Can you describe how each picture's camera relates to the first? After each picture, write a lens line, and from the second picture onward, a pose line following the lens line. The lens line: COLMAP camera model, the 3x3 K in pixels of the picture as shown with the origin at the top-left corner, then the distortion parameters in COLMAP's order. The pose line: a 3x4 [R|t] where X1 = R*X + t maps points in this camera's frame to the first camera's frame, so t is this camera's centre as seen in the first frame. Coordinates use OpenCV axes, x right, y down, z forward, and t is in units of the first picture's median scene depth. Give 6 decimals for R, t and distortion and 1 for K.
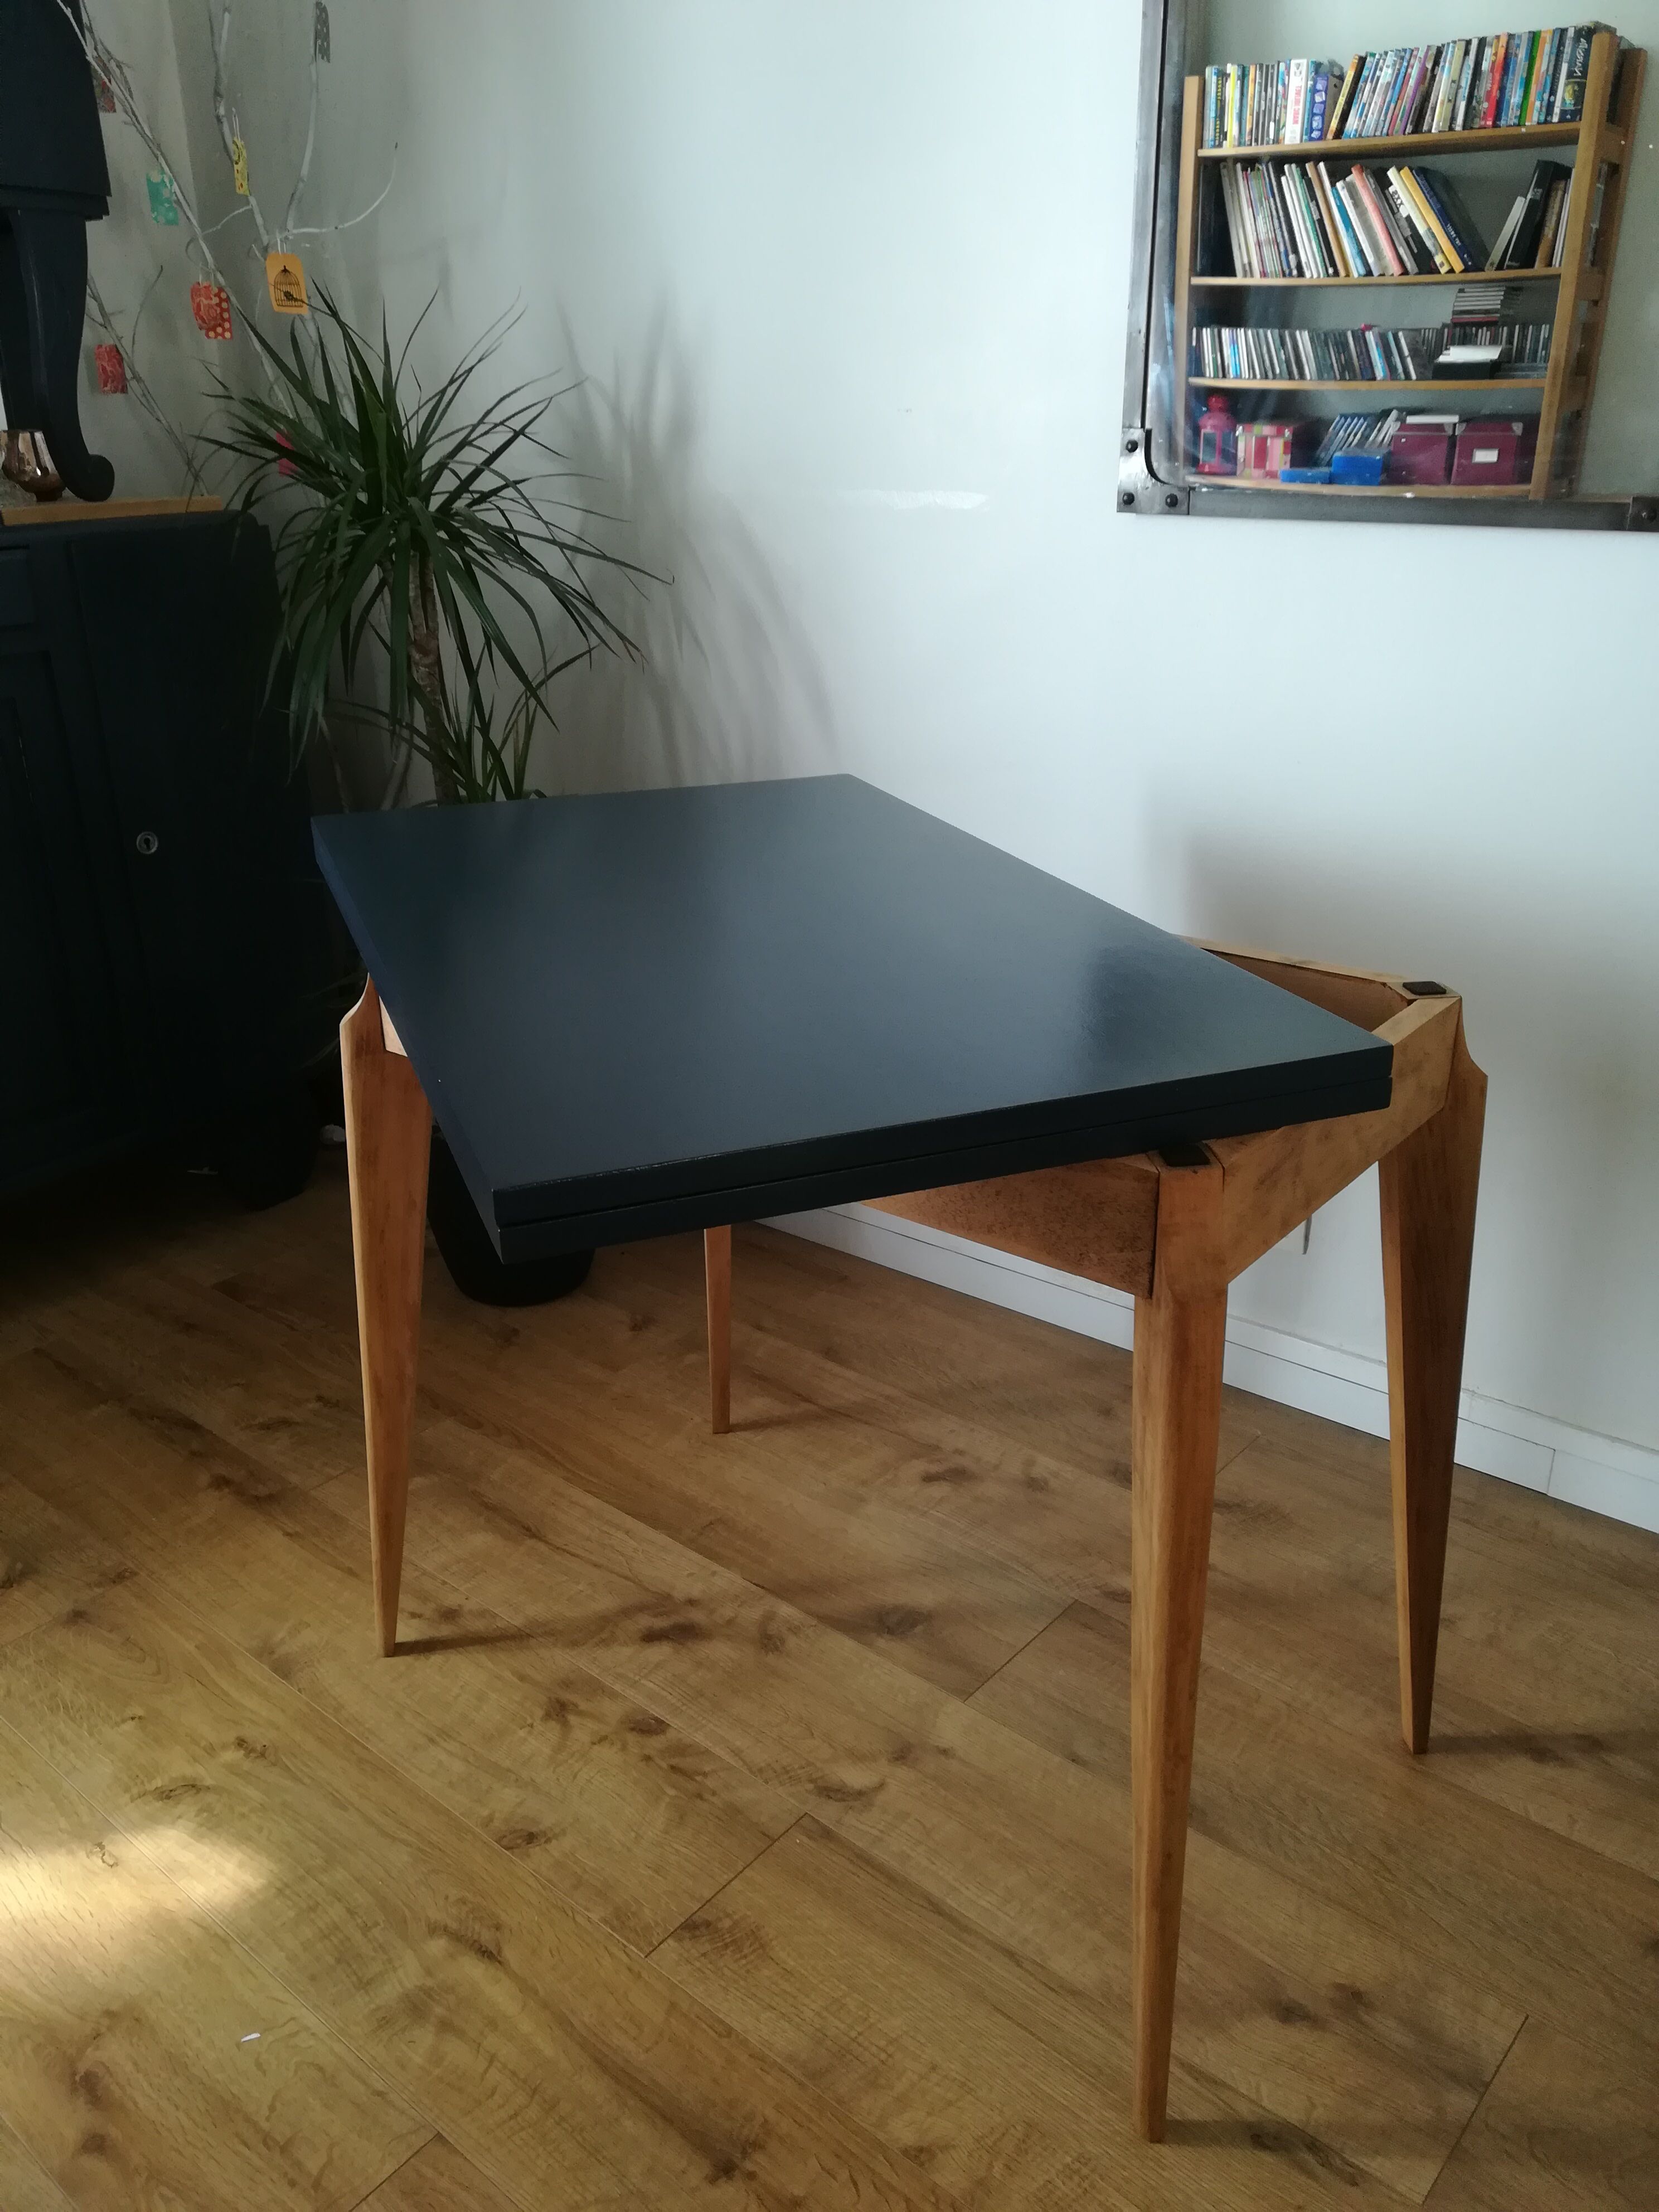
lens RADIAL K [[1732.0, 0, 819.9], [0, 1732.0, 1115.2], [0, 0, 1]] dist [0.031554, -0.055336]
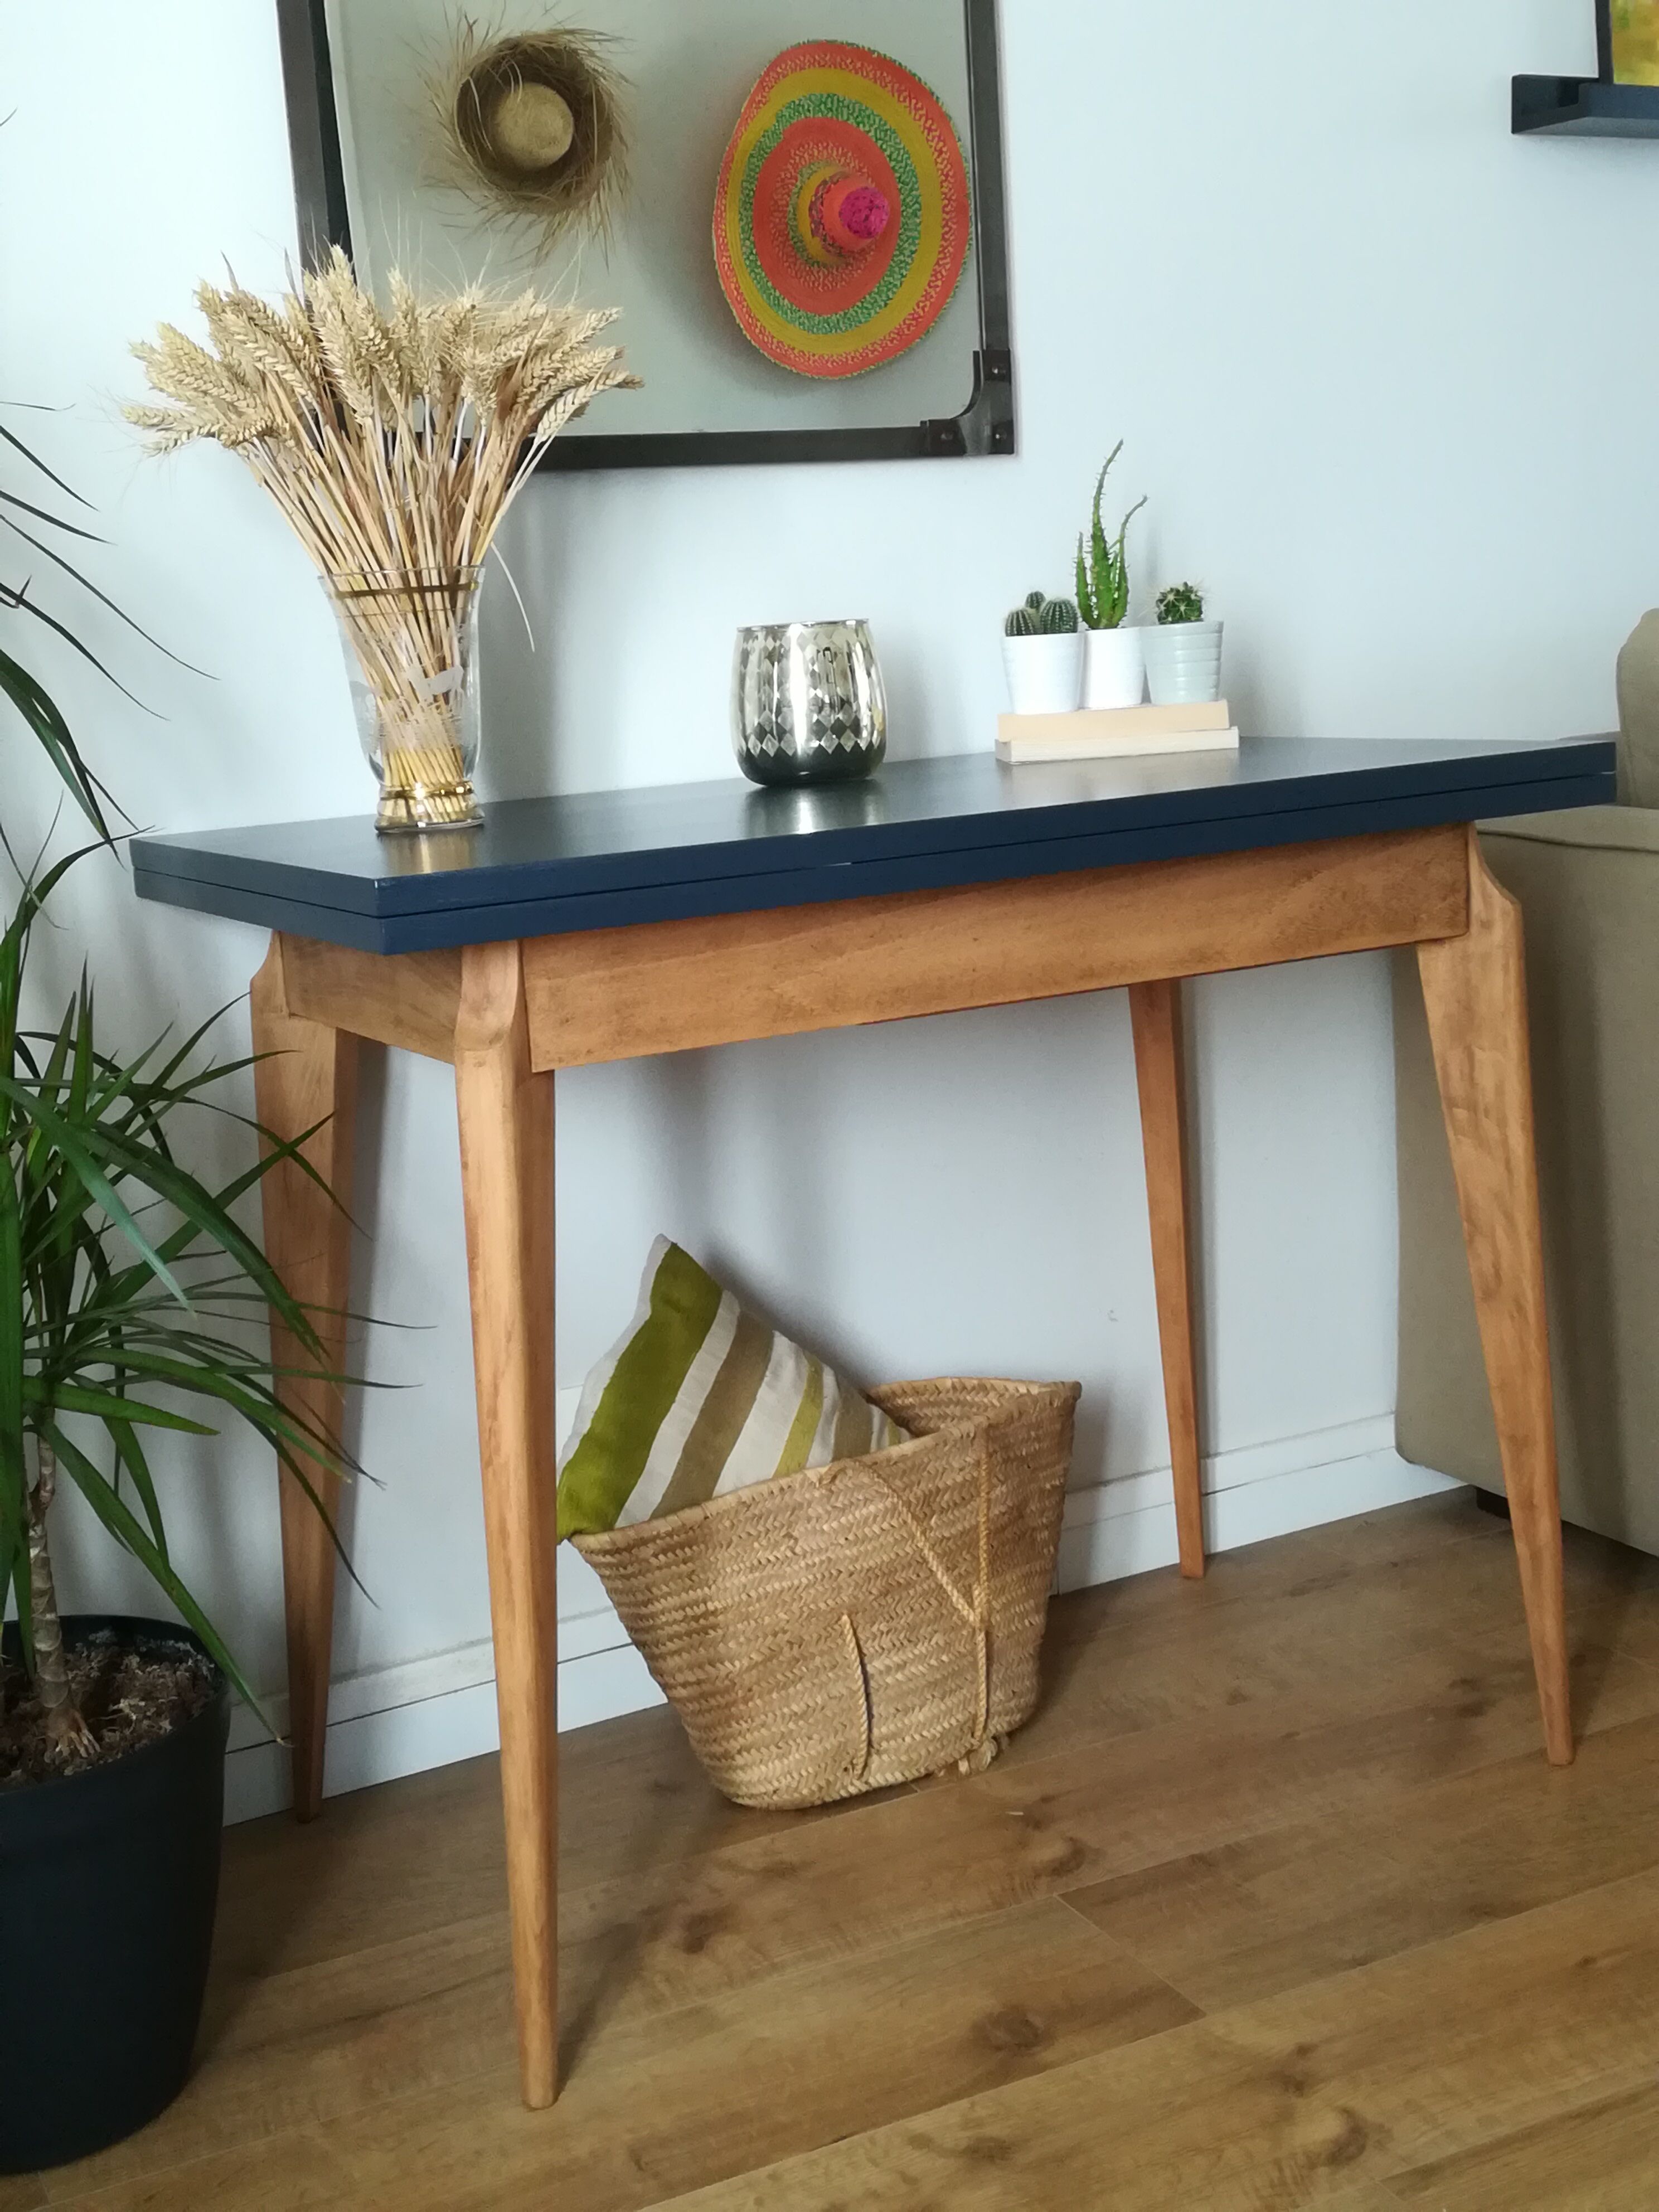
lens RADIAL K [[2693.8, 0, 853.6], [0, 2693.8, 1119.2], [0, 0, 1]] dist [0.036450, 0.000000]
pose [[0.385504, -0.187092, 0.903539, -0.850100], [0.406539, 0.913499, 0.015700, -0.055386], [-0.828319, 0.361271, 0.428217, 0.529324]]
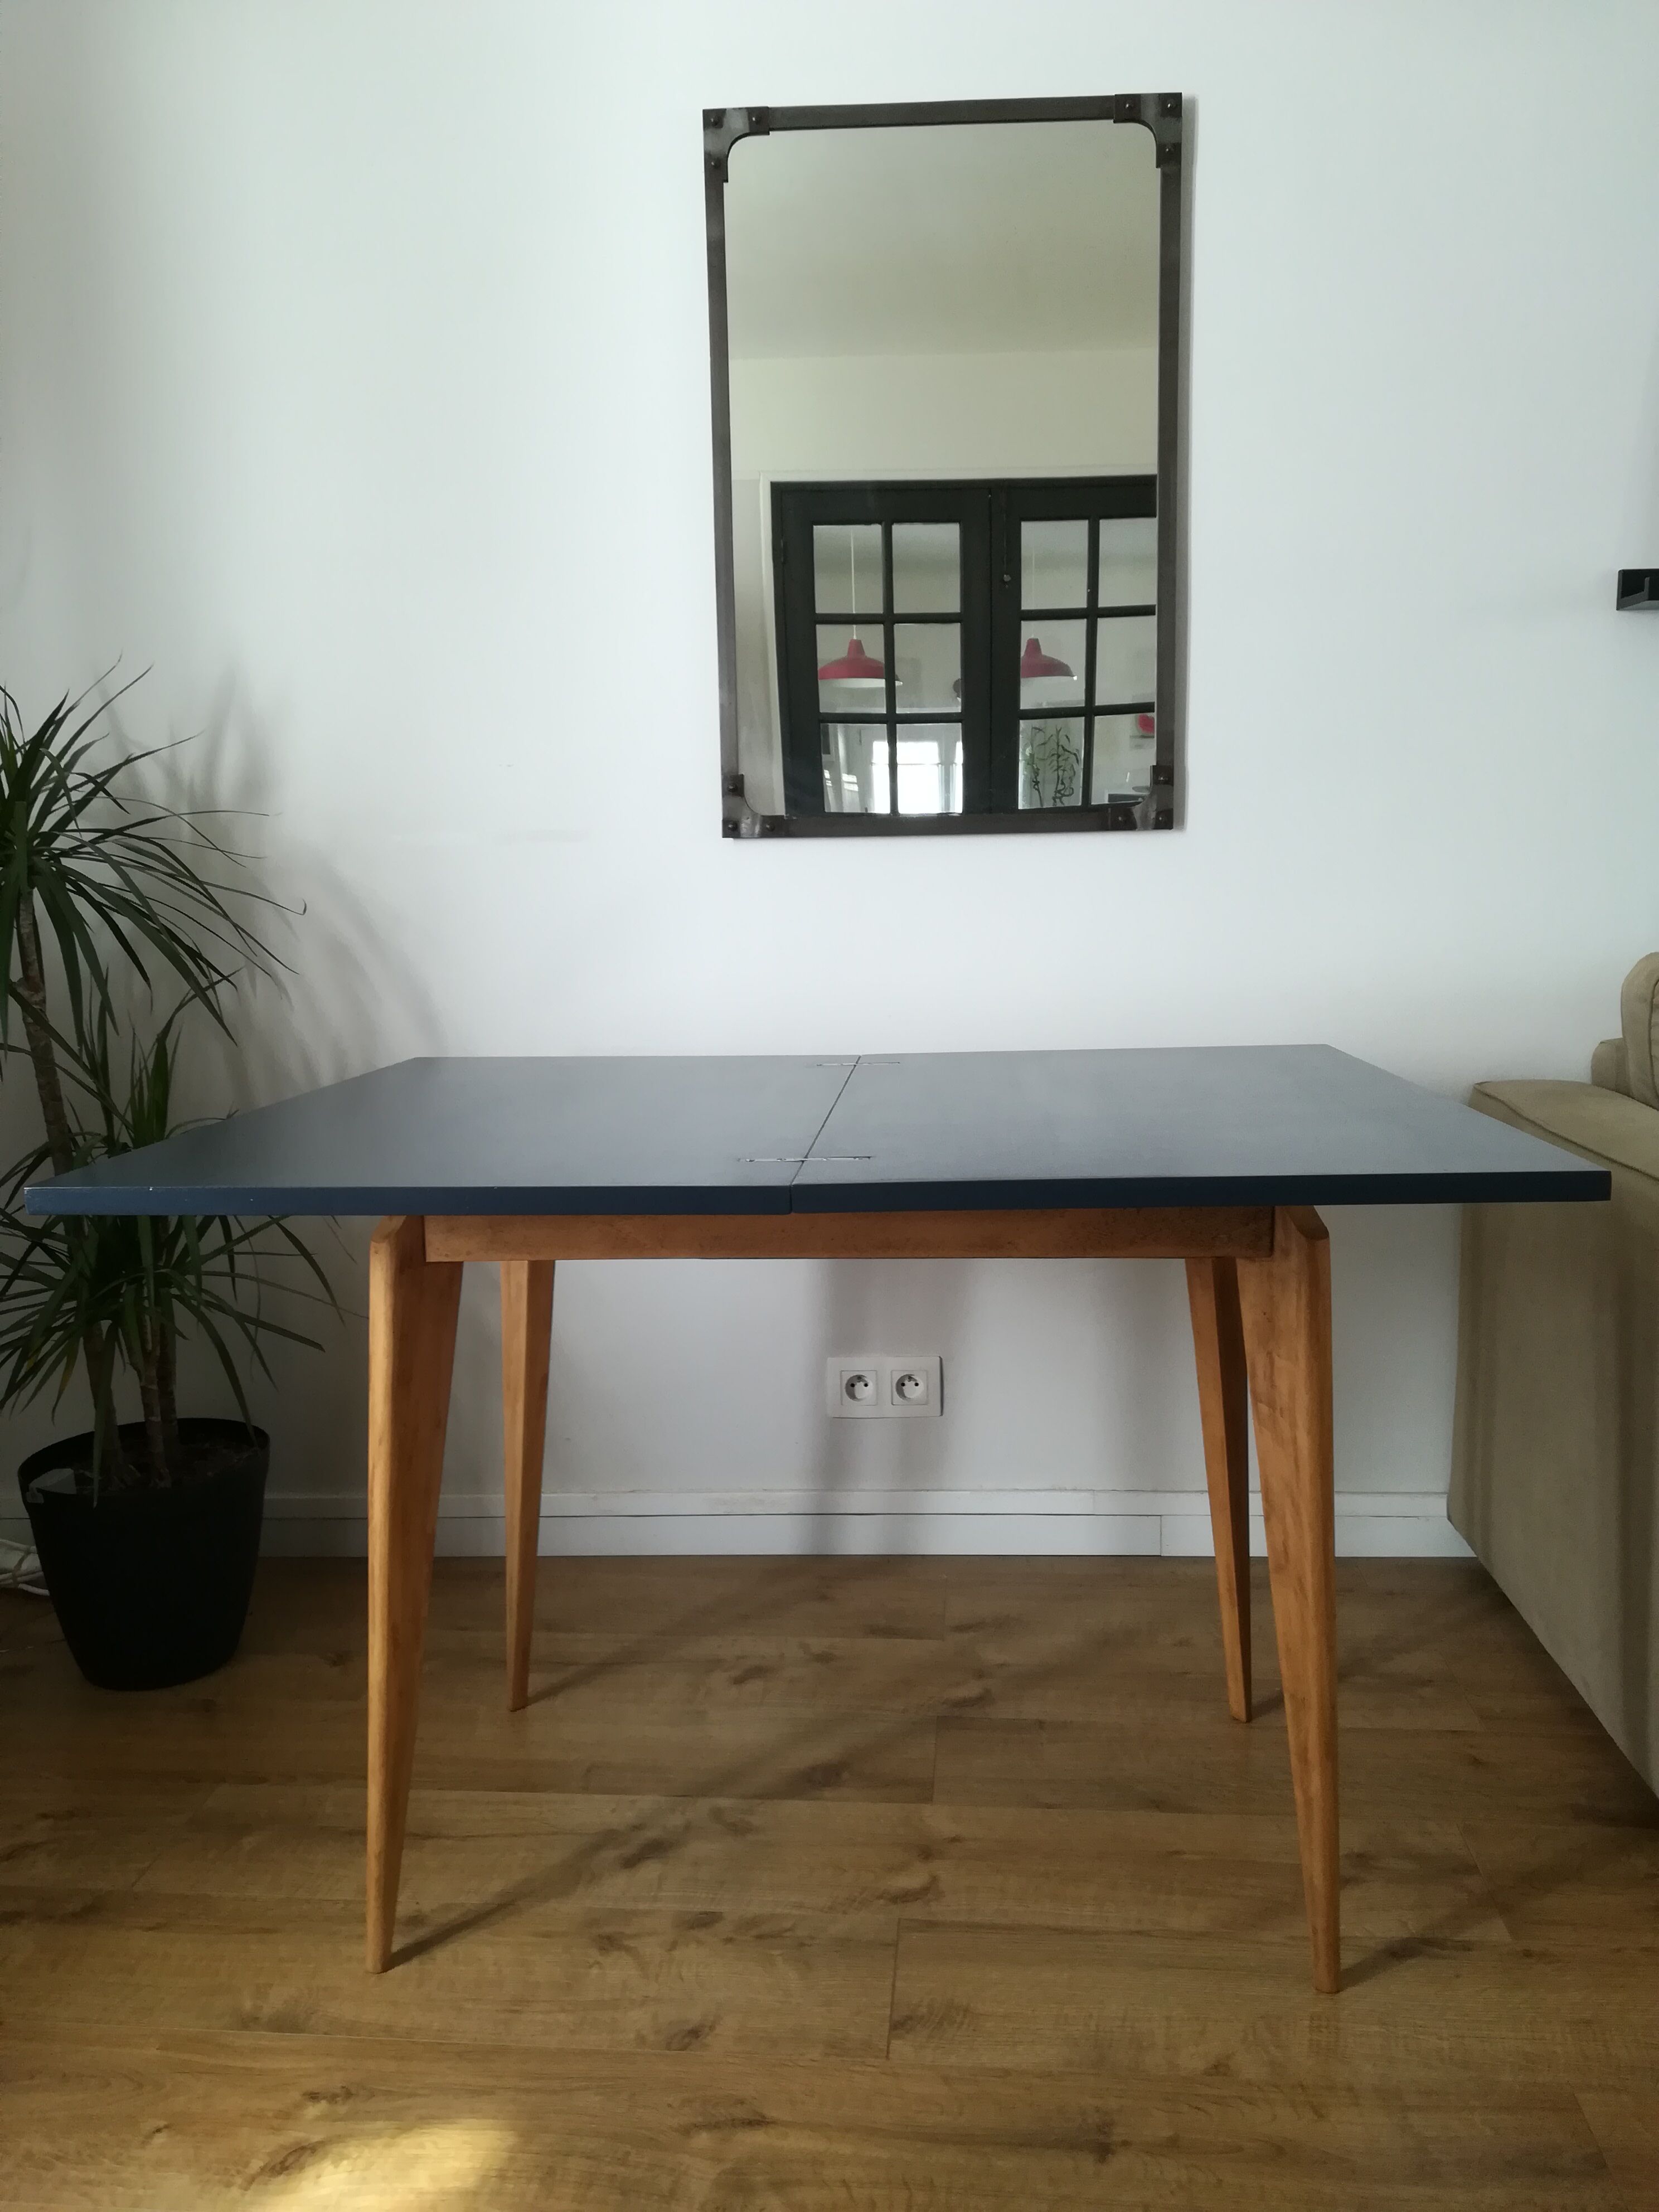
lens RADIAL K [[1732.0, 0, 828.4], [0, 1732.0, 1106.6], [0, 0, 1]] dist [0.031554, -0.055336]
pose [[0.818036, -0.080666, 0.569483, -0.558967], [0.231395, 0.952611, -0.197454, 0.115599], [-0.526568, 0.293300, 0.797936, 0.020519]]
